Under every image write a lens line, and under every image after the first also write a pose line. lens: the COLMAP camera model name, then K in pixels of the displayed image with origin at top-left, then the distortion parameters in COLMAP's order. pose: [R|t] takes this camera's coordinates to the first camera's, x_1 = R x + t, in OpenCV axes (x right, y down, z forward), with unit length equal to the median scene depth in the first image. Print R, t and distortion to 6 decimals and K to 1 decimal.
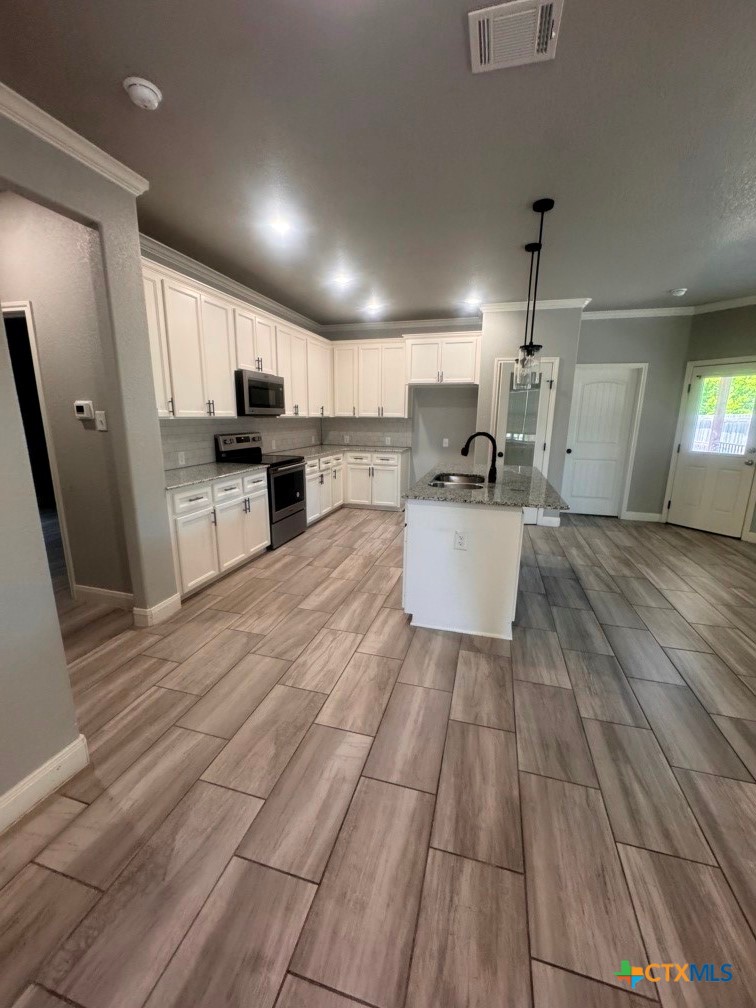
lens RADIAL K [[404.8, 0, 379.5], [0, 404.8, 501.5], [0, 0, 1]] dist [-0.000146, -0.000394]
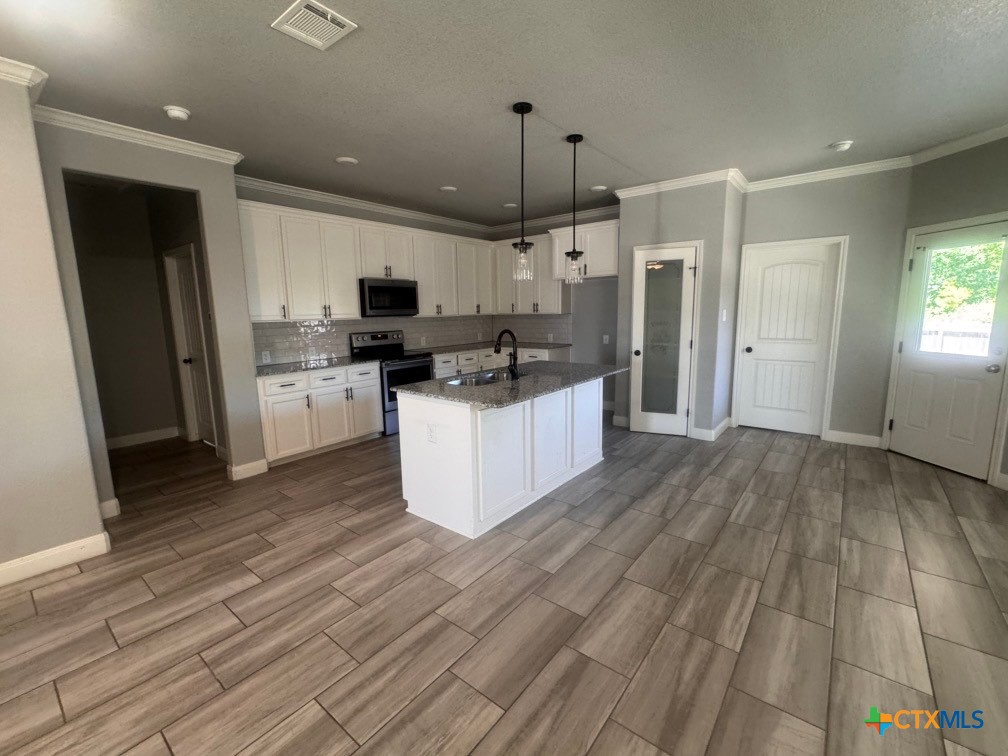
lens RADIAL K [[436.5, 0, 500.6], [0, 436.5, 377.5], [0, 0, 1]] dist [-0.002273, 0.000108]
pose [[0.919665, 0.033853, -0.391242, 0.503645], [-0.055096, 0.997546, -0.043195, -0.006070], [0.388819, 0.061281, 0.919274, 0.013637]]
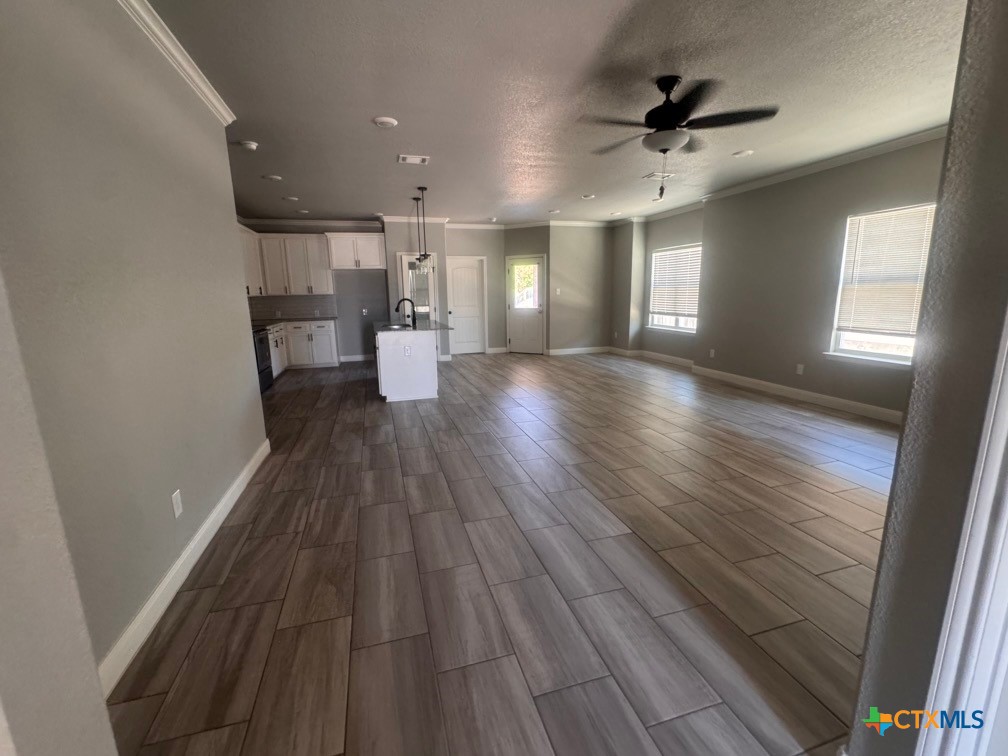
lens RADIAL K [[436.5, 0, 507.1], [0, 436.5, 379.6], [0, 0, 1]] dist [-0.002273, 0.000108]
pose [[0.841948, -0.132570, 0.523018, -0.334806], [0.139572, 0.989865, 0.026221, 0.154589], [-0.521194, 0.050922, 0.851918, -0.685484]]
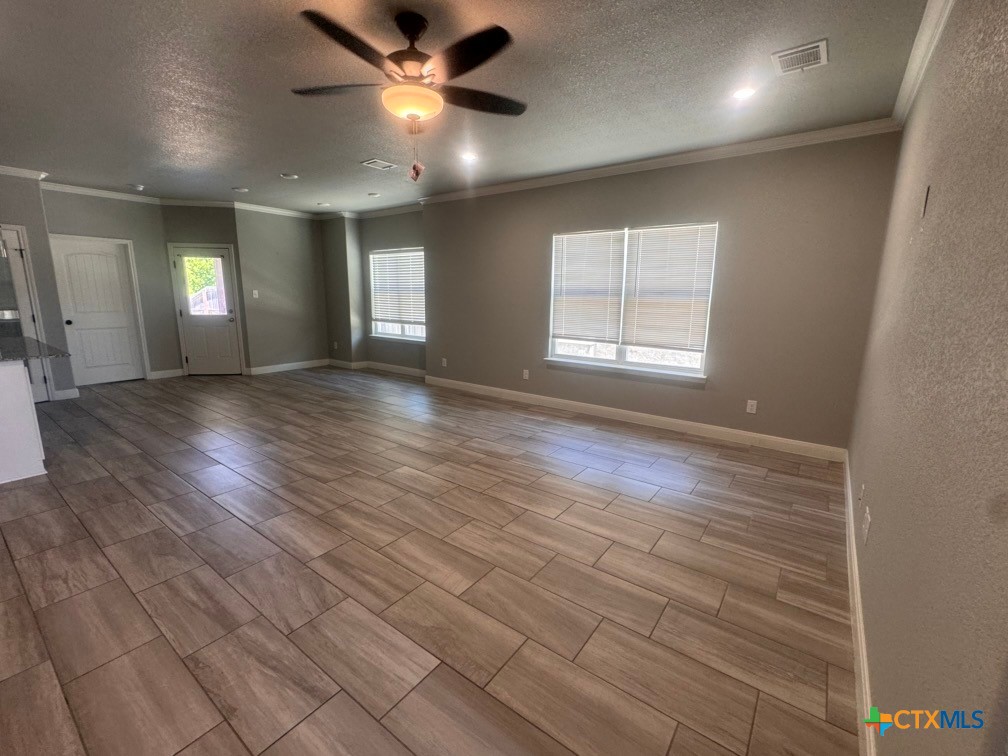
lens RADIAL K [[436.5, 0, 502.8], [0, 436.5, 379.6], [0, 0, 1]] dist [-0.002273, 0.000108]
pose [[0.360670, -0.189810, 0.913175, -0.199126], [0.188012, 0.973771, 0.128147, 0.102146], [-0.913547, 0.125469, 0.386897, -0.489563]]
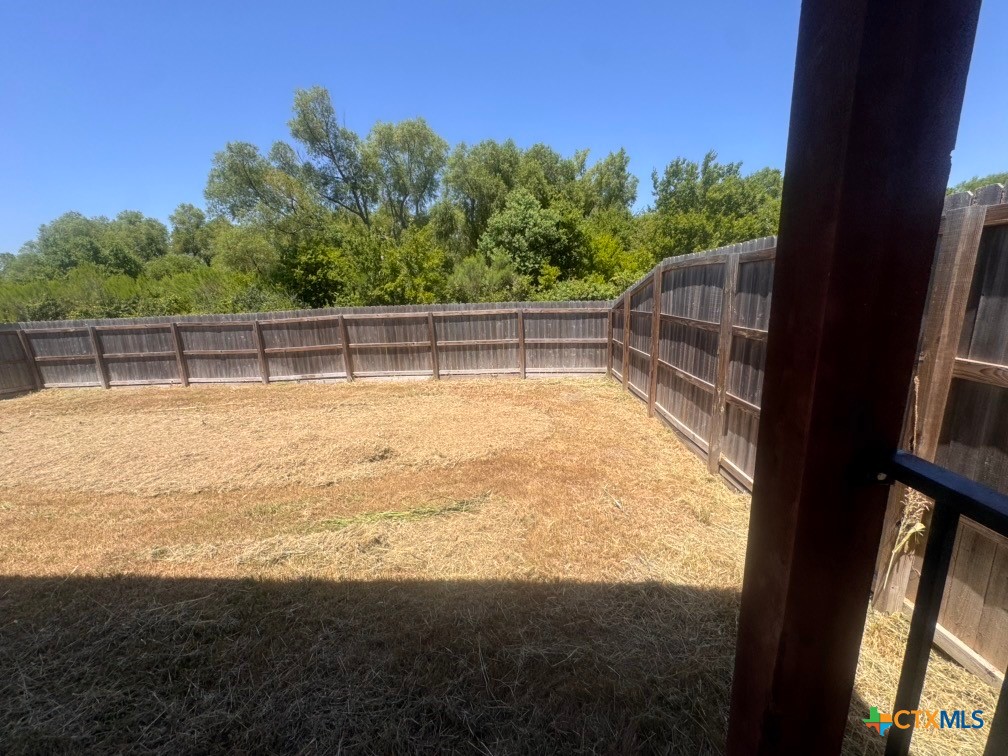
lens RADIAL K [[404.8, 0, 503.5], [0, 404.8, 380.8], [0, 0, 1]] dist [-0.000146, -0.000394]
pose [[0.969257, -0.105811, 0.222137, 0.685952], [0.102012, 0.994374, 0.028539, -0.065821], [-0.223907, -0.005001, 0.974598, 0.345581]]
